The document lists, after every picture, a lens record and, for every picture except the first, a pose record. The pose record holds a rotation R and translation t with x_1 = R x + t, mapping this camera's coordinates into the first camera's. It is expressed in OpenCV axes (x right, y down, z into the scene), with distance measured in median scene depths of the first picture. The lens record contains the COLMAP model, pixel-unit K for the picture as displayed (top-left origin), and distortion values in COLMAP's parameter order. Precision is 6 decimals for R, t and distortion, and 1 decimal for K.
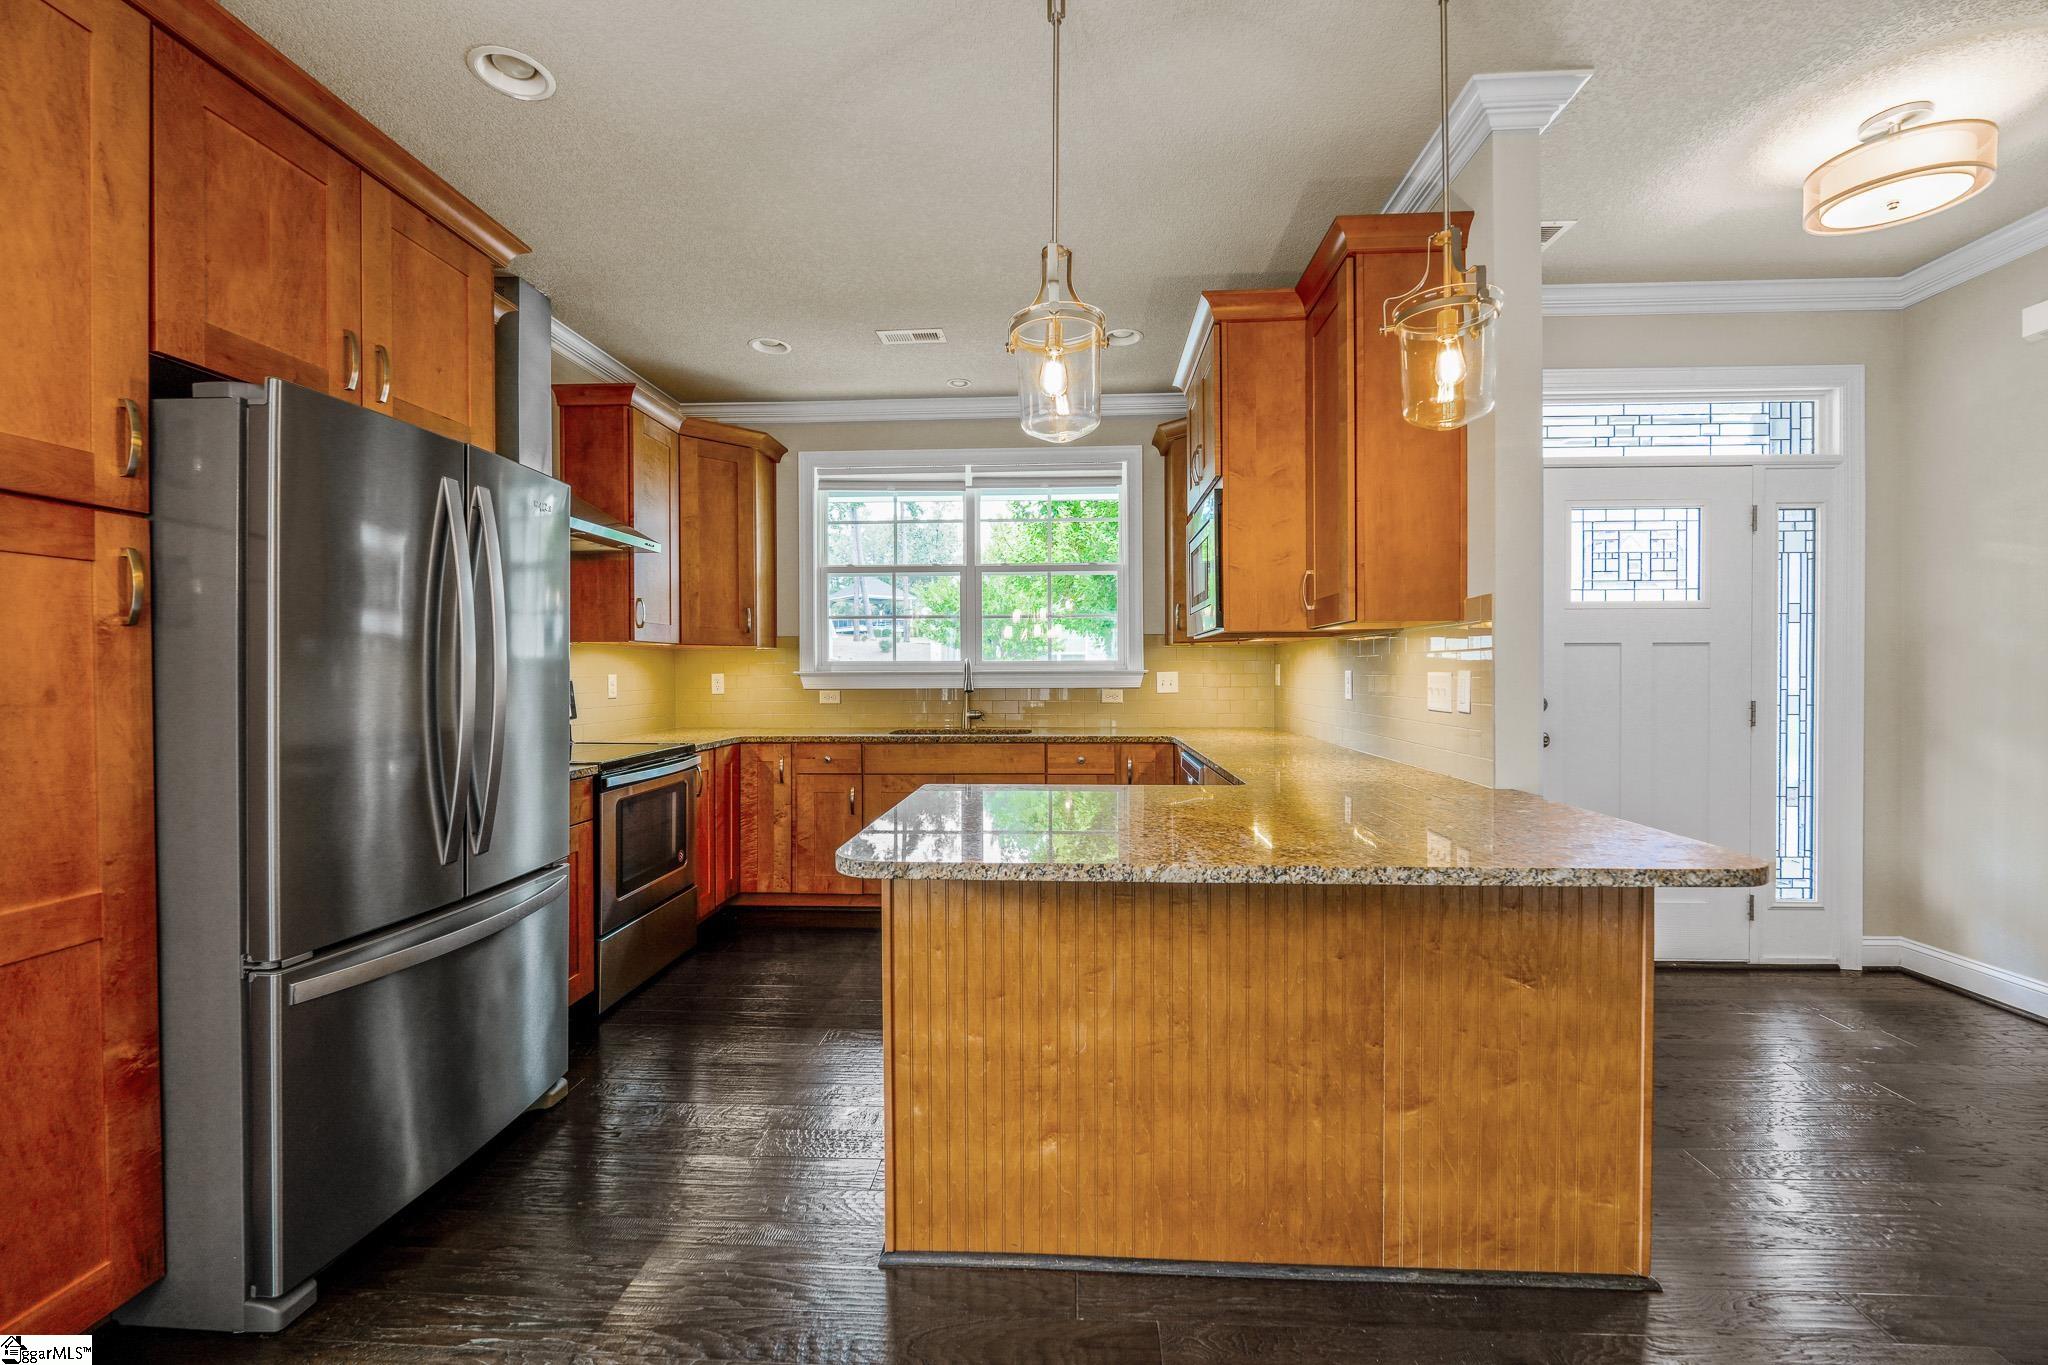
lens RADIAL K [[833.1, 0, 1029.1], [0, 833.1, 676.1], [0, 0, 1]] dist [-0.010270, -0.000598]
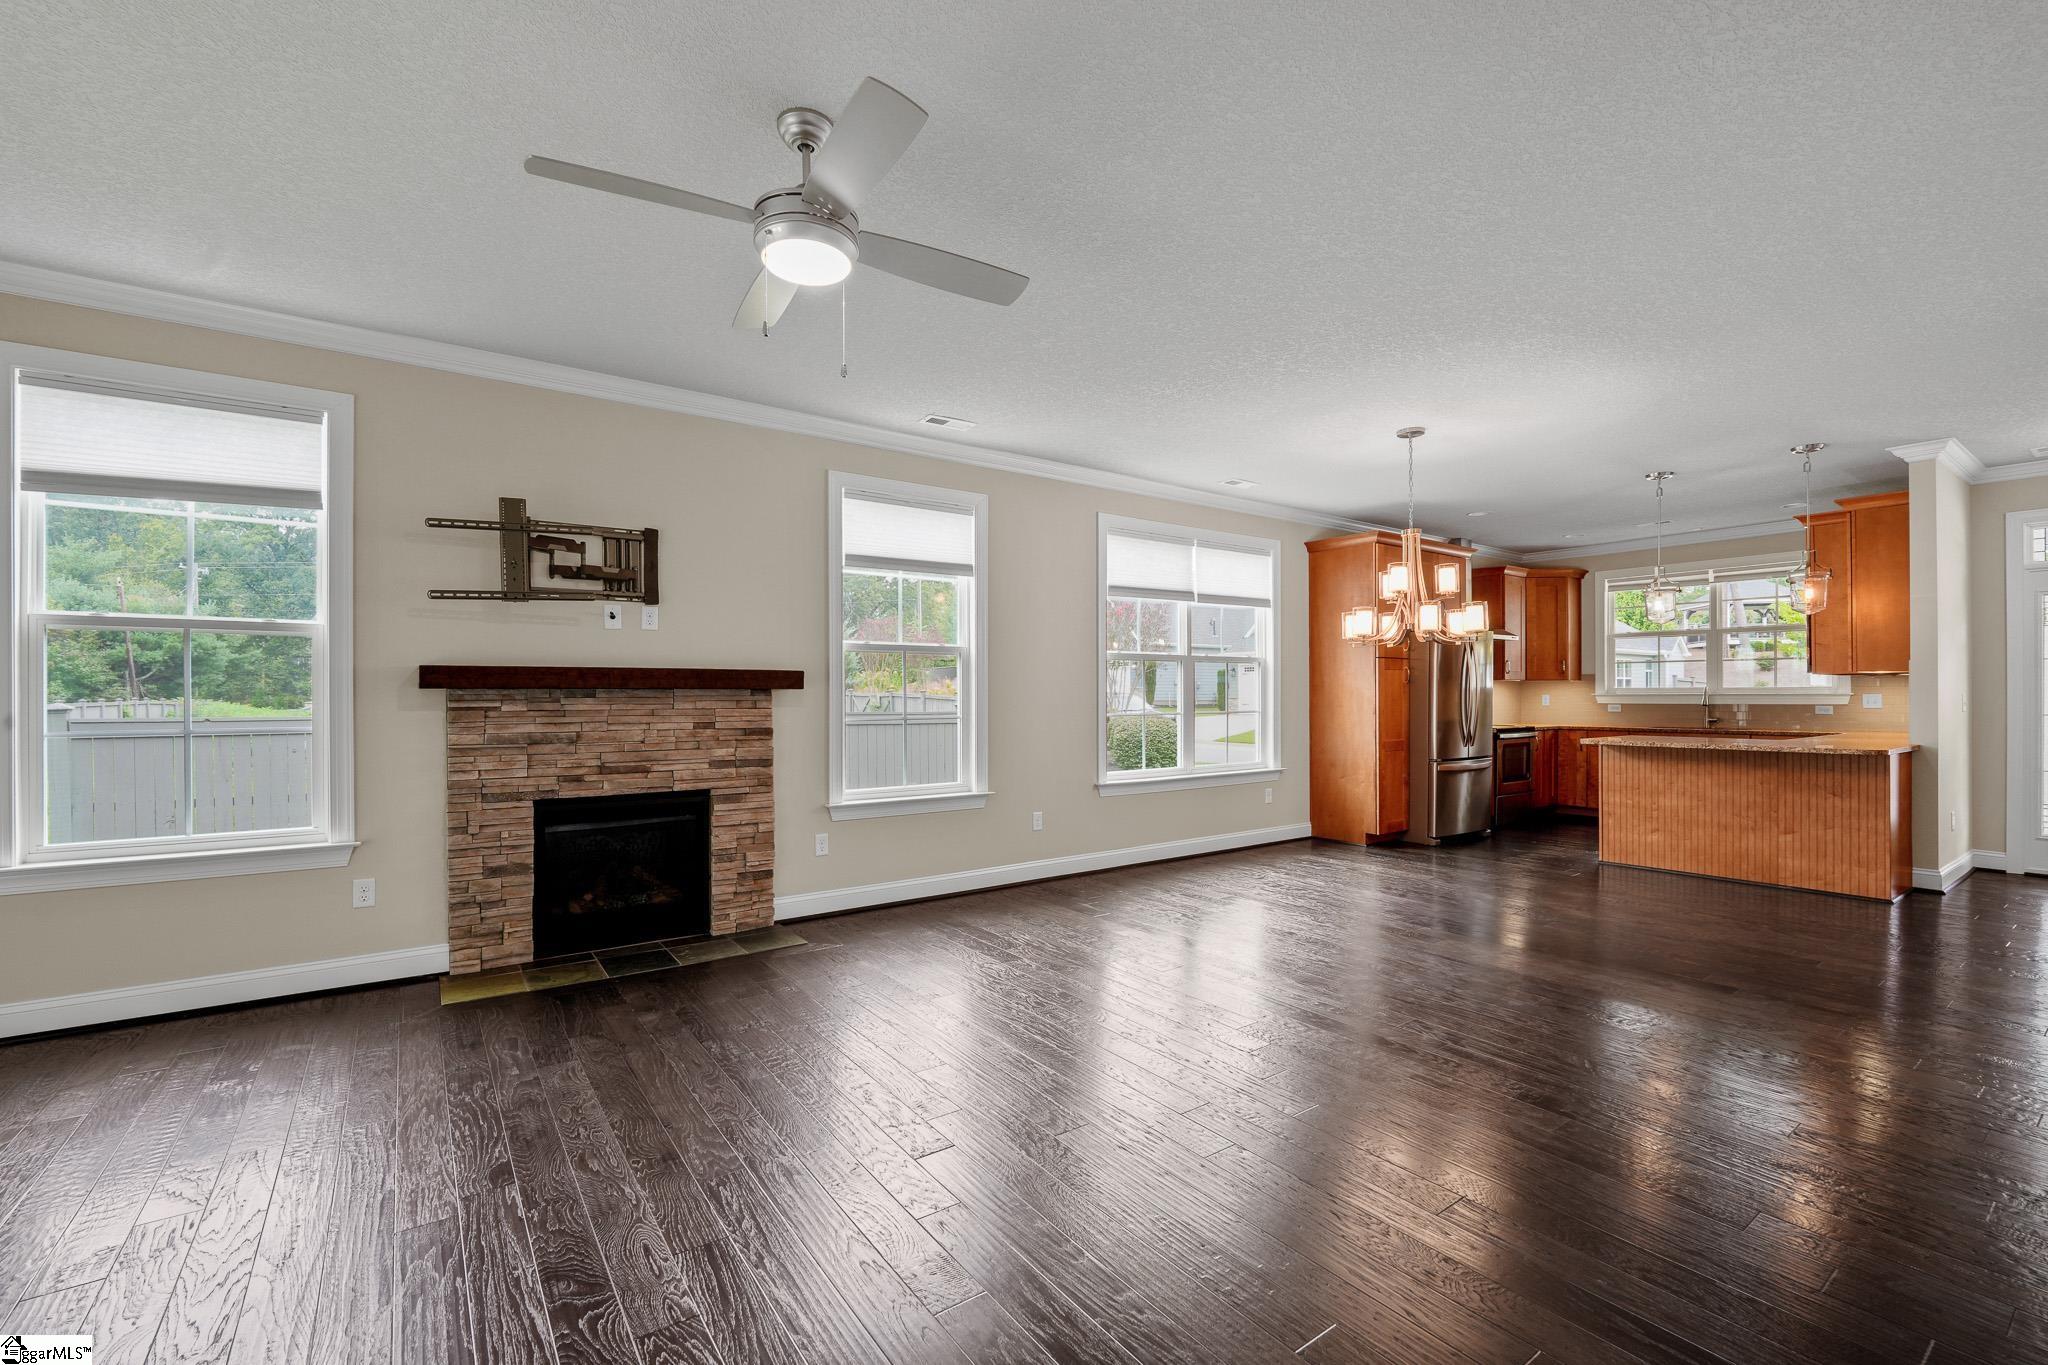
lens RADIAL K [[869.3, 0, 1022.5], [0, 869.3, 691.0], [0, 0, 1]] dist [-0.010262, -0.000428]
pose [[0.623463, -0.000234, -0.781853, 0.583373], [-0.006651, 0.999962, -0.005603, 0.010223], [0.781825, 0.008693, 0.623437, -1.596388]]
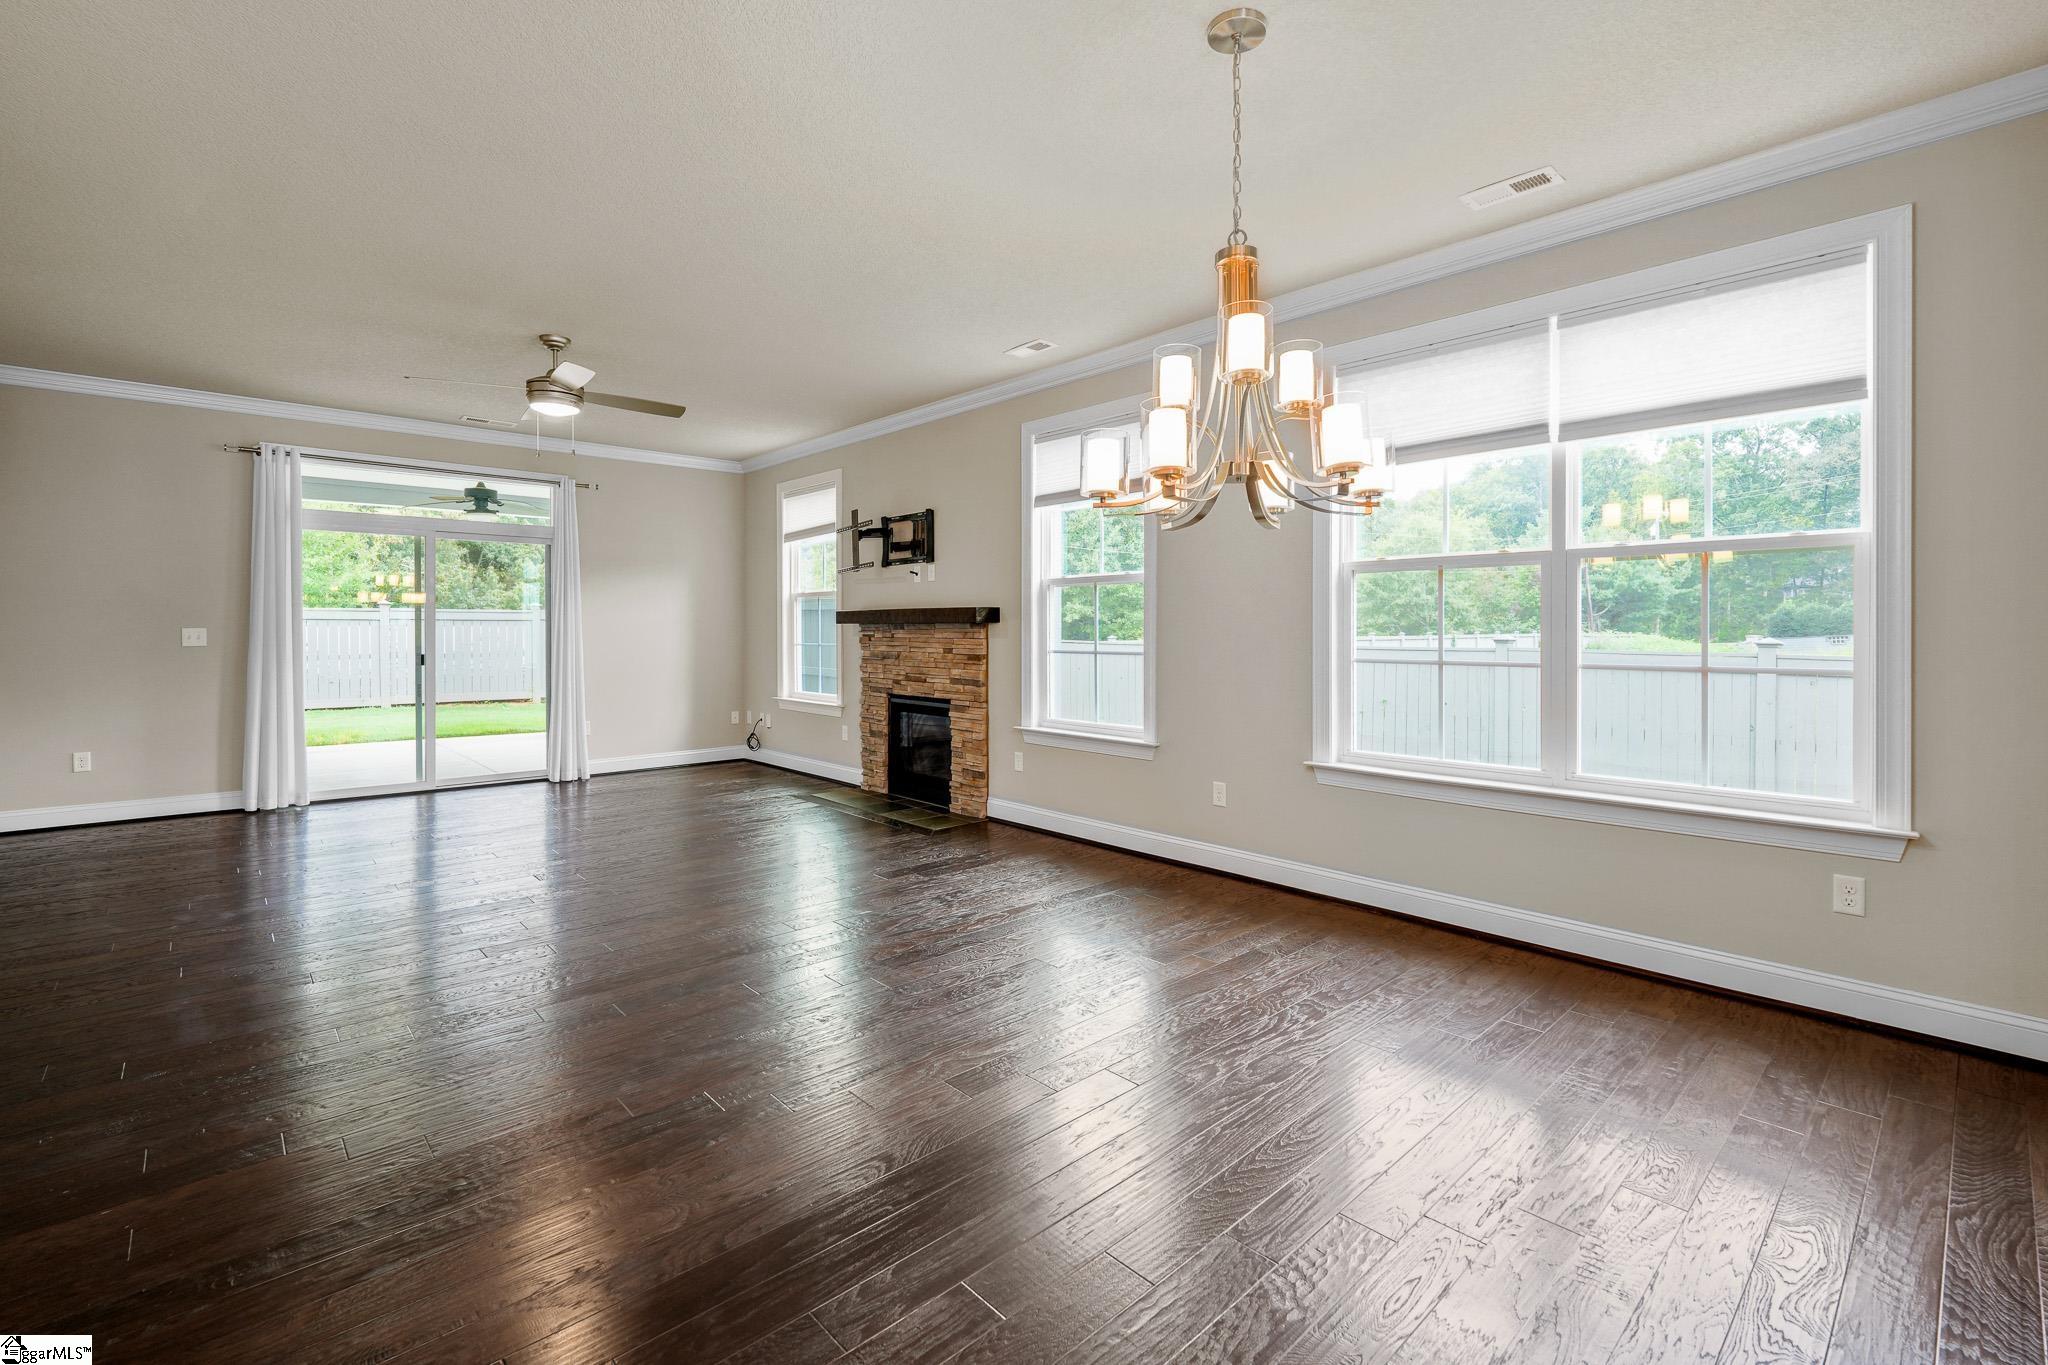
lens RADIAL K [[901.8, 0, 1015.0], [0, 901.8, 634.9], [0, 0, 1]] dist [0.001296, -0.000008]
pose [[-0.704916, 0.008270, -0.709243, 0.440645], [-0.003753, 0.999875, 0.015388, -0.001746], [0.709281, 0.013509, -0.704797, 0.192000]]
